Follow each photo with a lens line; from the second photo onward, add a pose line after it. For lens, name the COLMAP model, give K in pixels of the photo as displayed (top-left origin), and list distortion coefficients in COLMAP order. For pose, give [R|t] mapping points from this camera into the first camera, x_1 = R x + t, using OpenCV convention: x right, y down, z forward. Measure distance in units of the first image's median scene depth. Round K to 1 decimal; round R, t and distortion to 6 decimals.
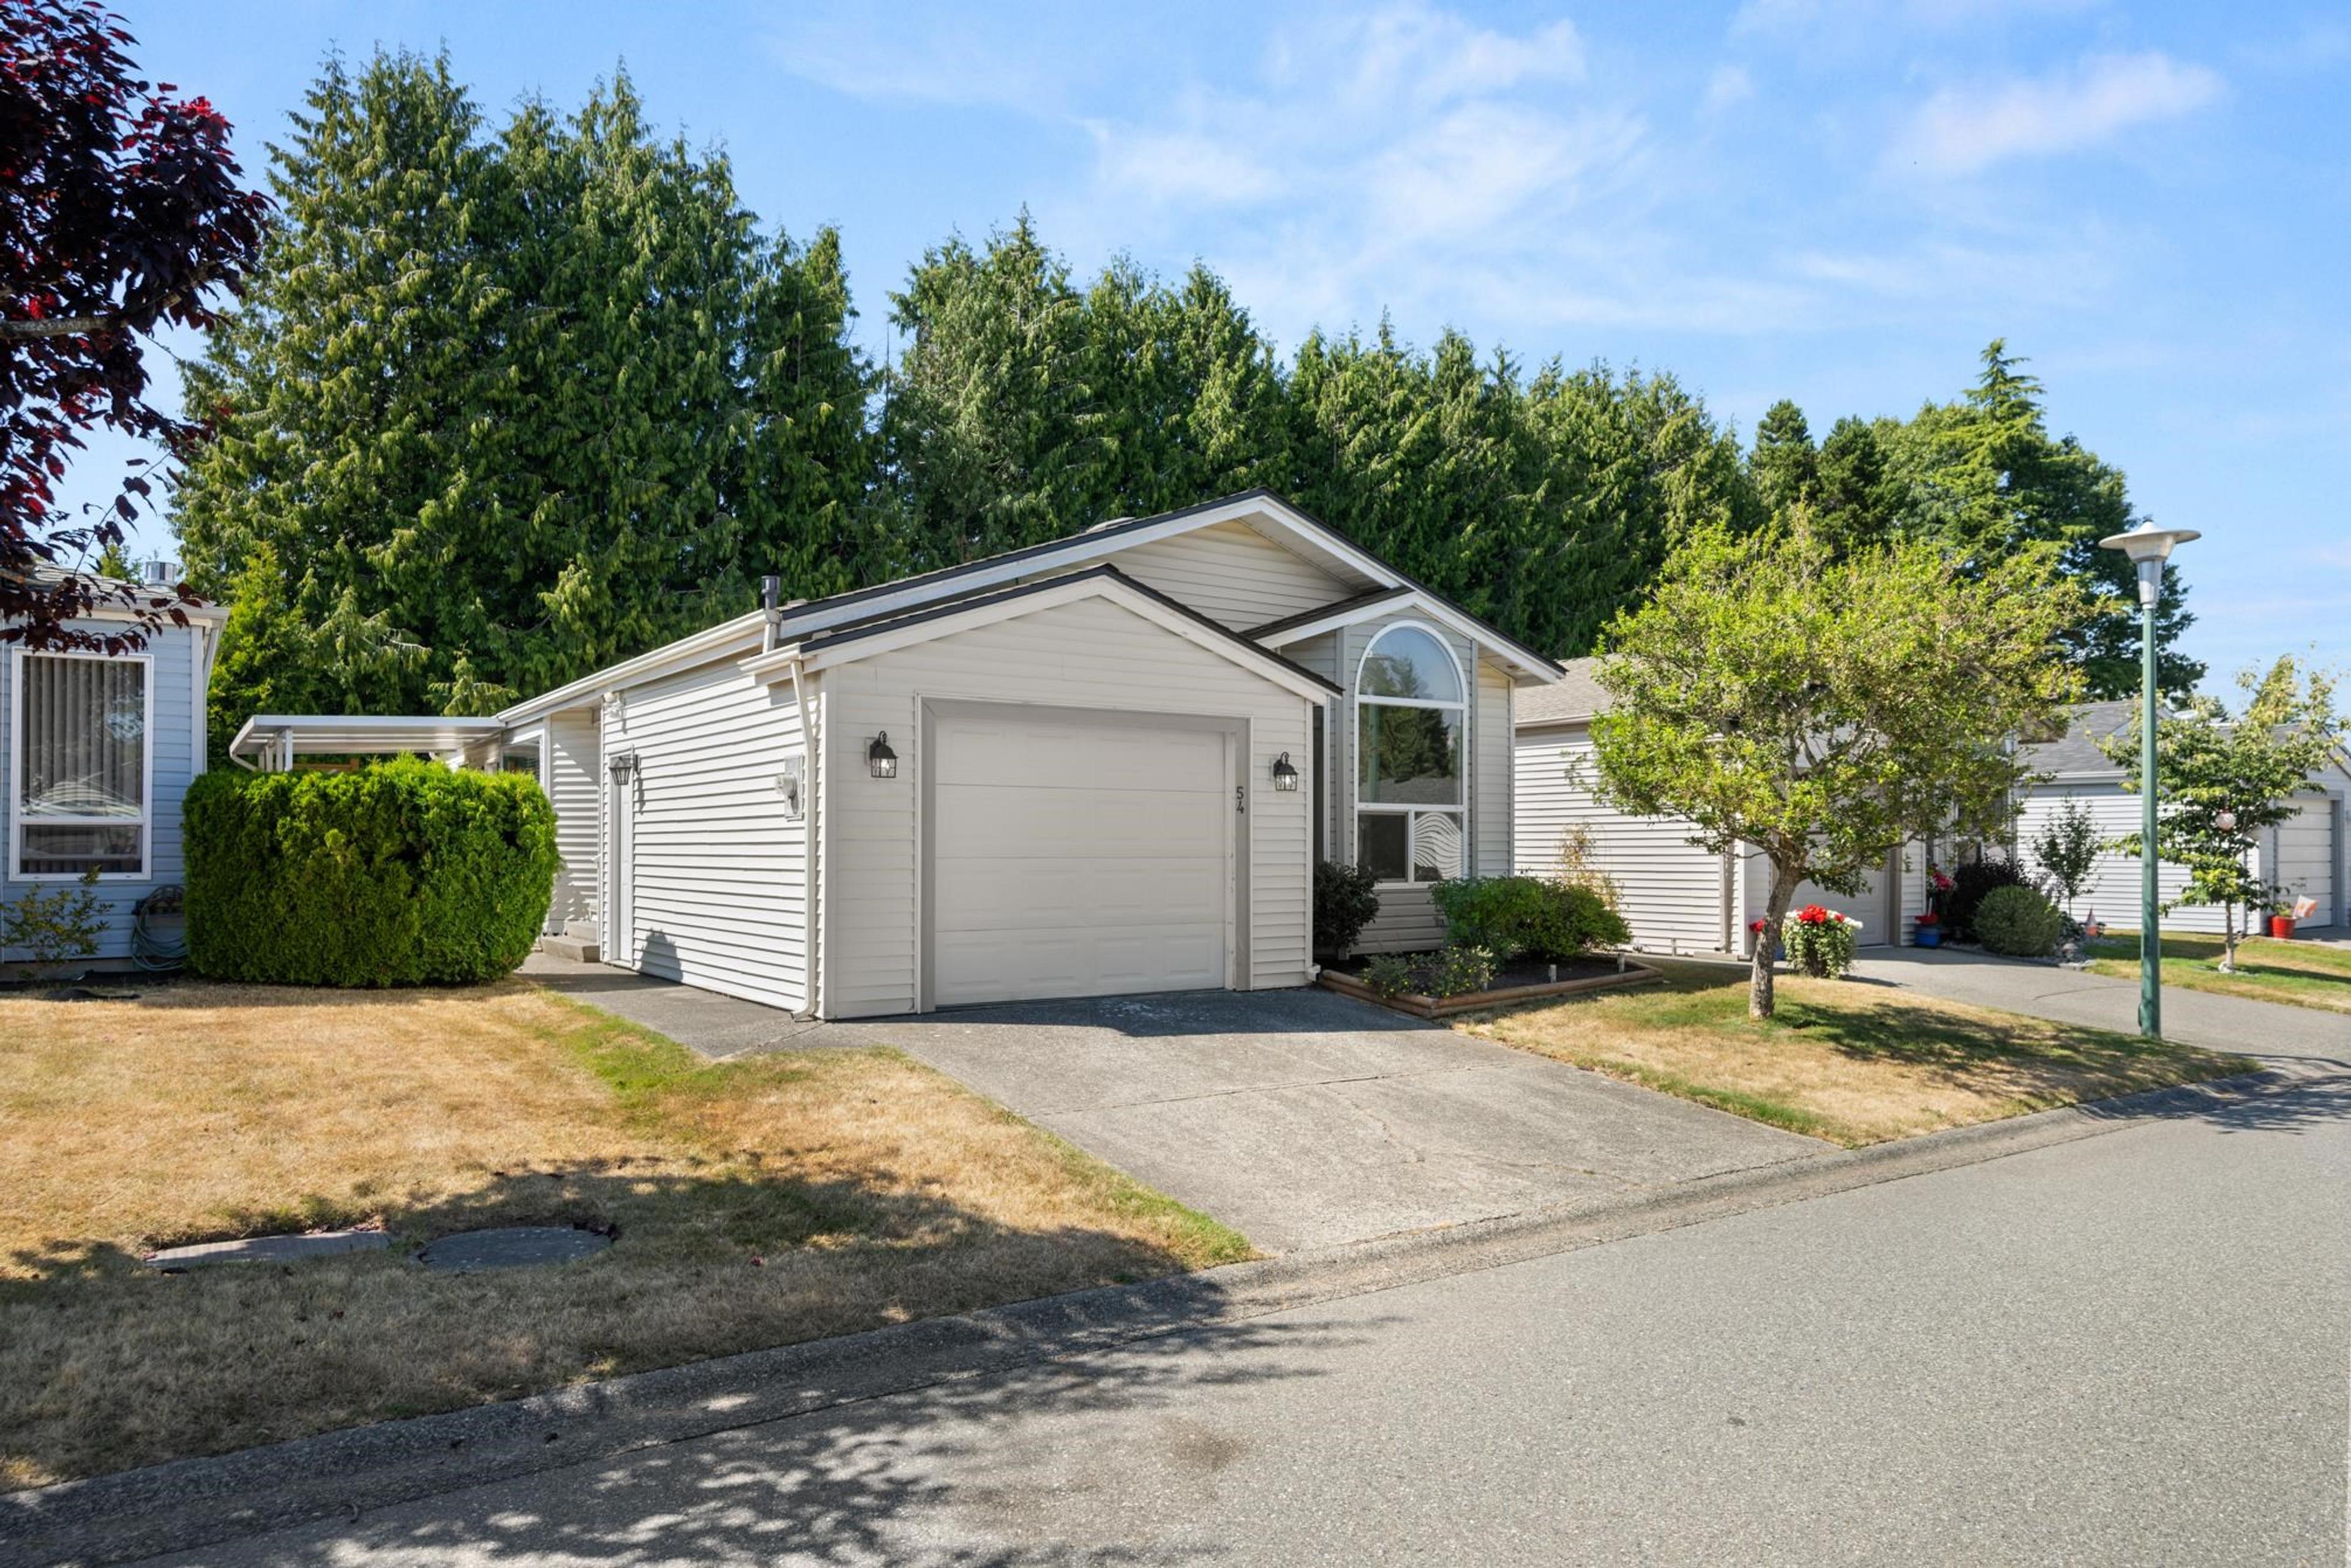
lens RADIAL K [[1475.5, 0, 1165.1], [0, 1475.5, 827.0], [0, 0, 1]] dist [-0.003019, -0.000949]
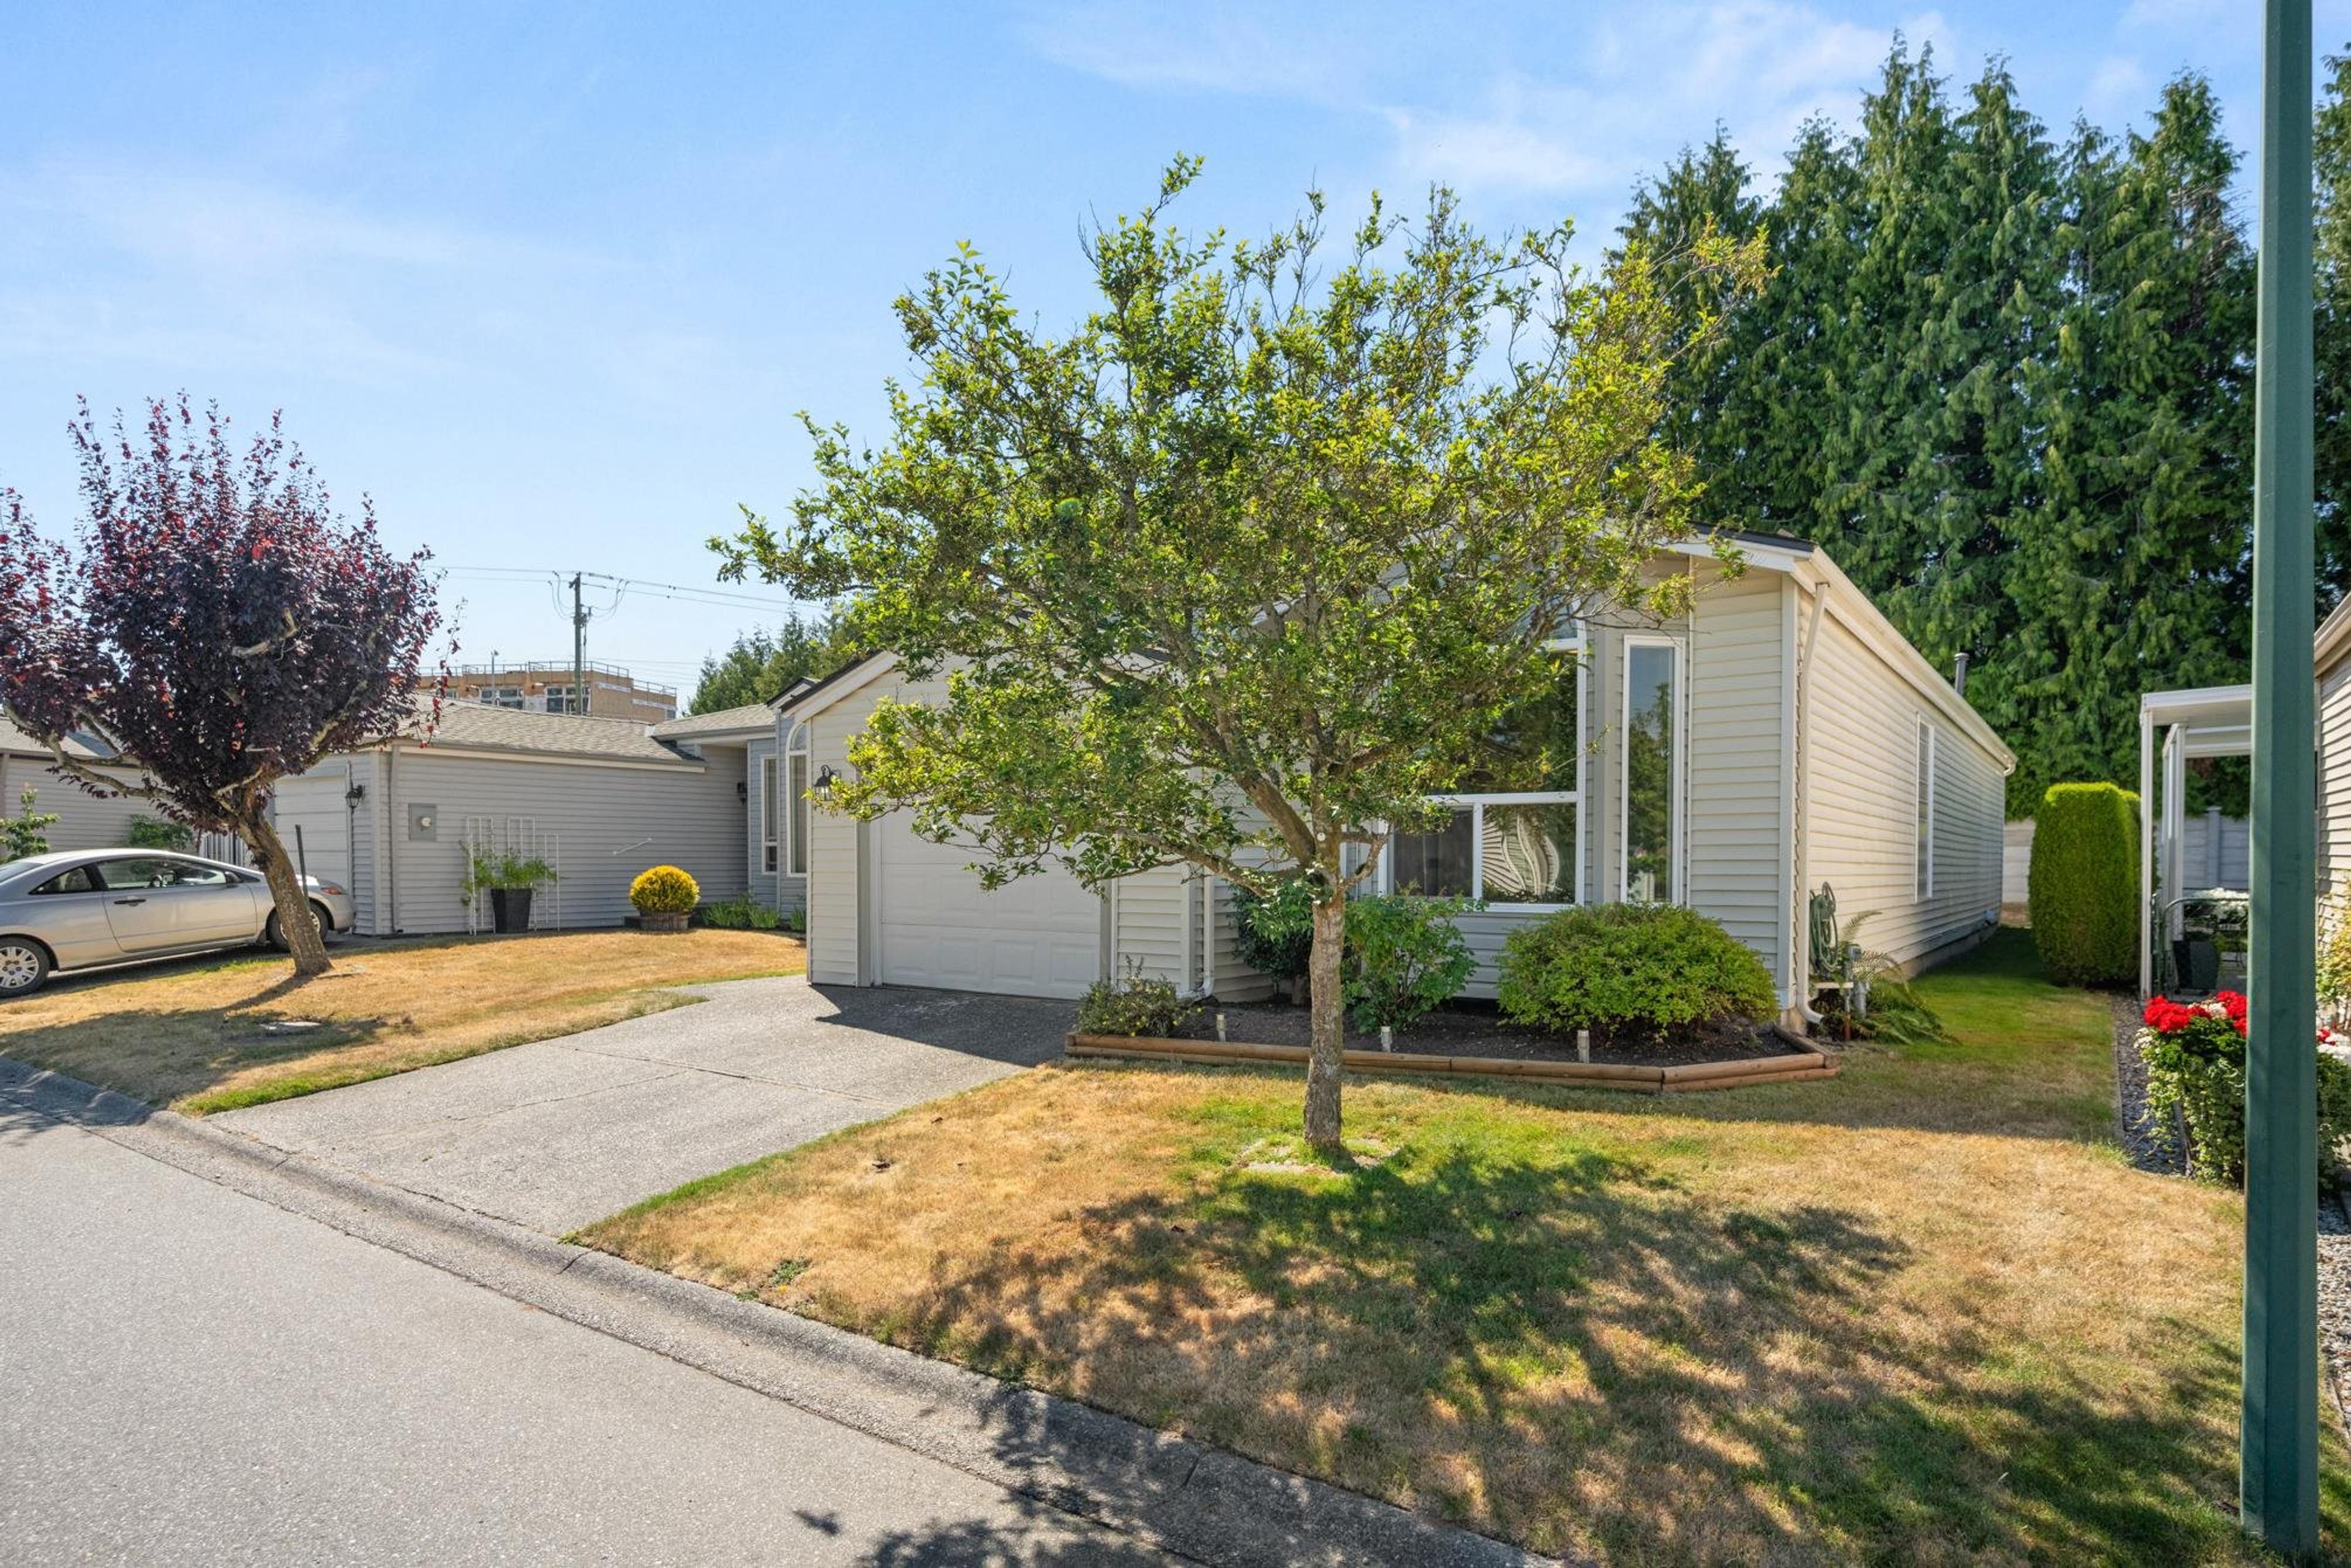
lens RADIAL K [[1341.6, 0, 1170.4], [0, 1341.6, 886.9], [0, 0, 1]] dist [-0.000811, 0.000088]
pose [[0.333557, 0.016422, -0.942587, 0.317707], [0.008501, 0.999755, 0.020426, 0.006631], [0.942692, -0.014826, 0.333335, 0.278645]]
